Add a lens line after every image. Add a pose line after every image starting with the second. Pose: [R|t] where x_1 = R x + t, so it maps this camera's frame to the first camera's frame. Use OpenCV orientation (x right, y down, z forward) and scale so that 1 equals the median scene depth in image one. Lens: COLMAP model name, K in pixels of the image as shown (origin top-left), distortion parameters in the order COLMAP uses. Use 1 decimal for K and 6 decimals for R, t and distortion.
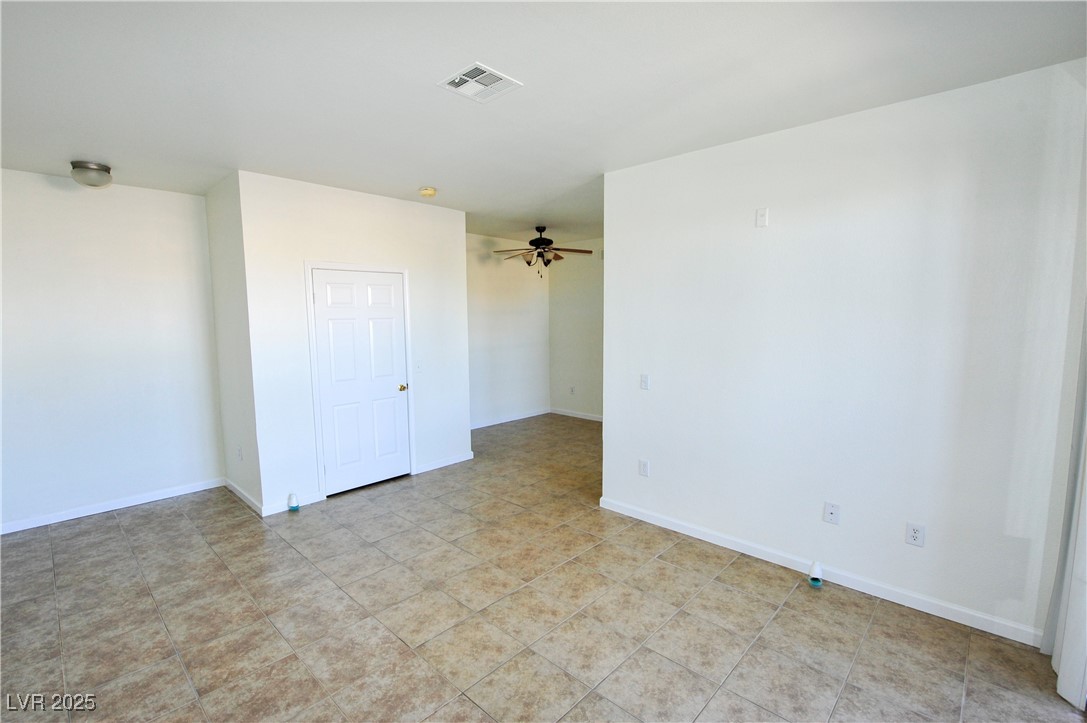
lens RADIAL K [[491.5, 0, 539.7], [0, 491.5, 358.0], [0, 0, 1]] dist [-0.012934, -0.003471]
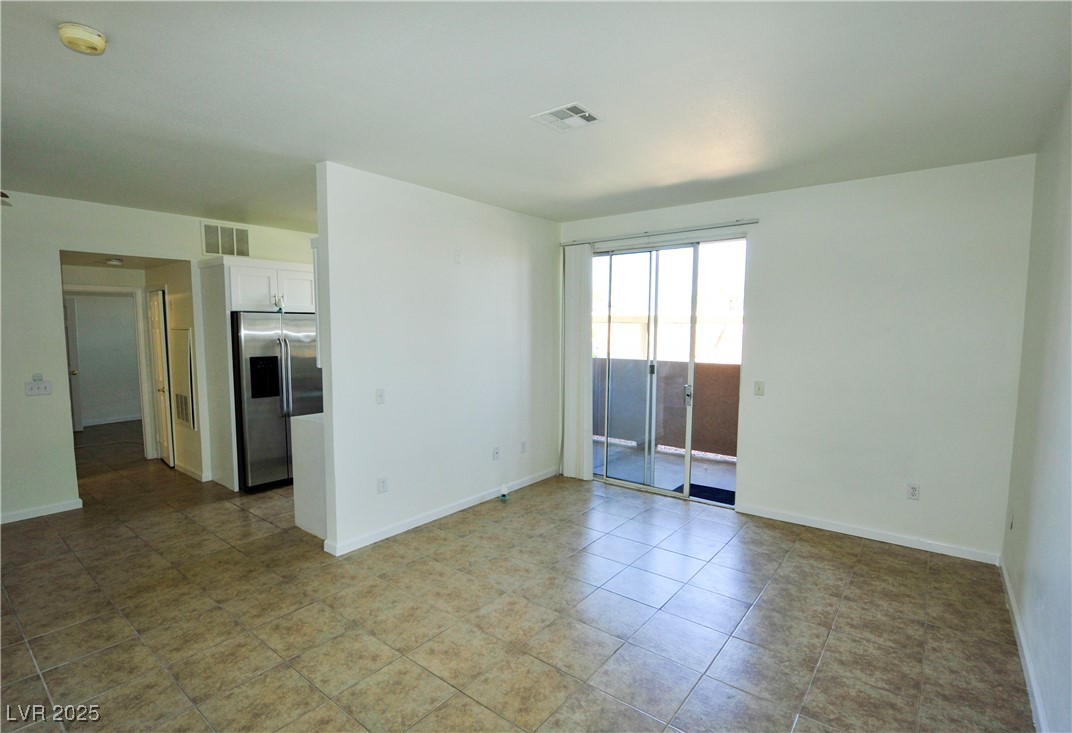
lens RADIAL K [[521.1, 0, 518.5], [0, 521.1, 373.5], [0, 0, 1]] dist [-0.013330, -0.001022]
pose [[-0.068776, -0.088918, 0.993662, -0.891400], [0.089257, 0.991477, 0.094900, -0.077469], [-0.993631, 0.095218, -0.060254, 0.840143]]
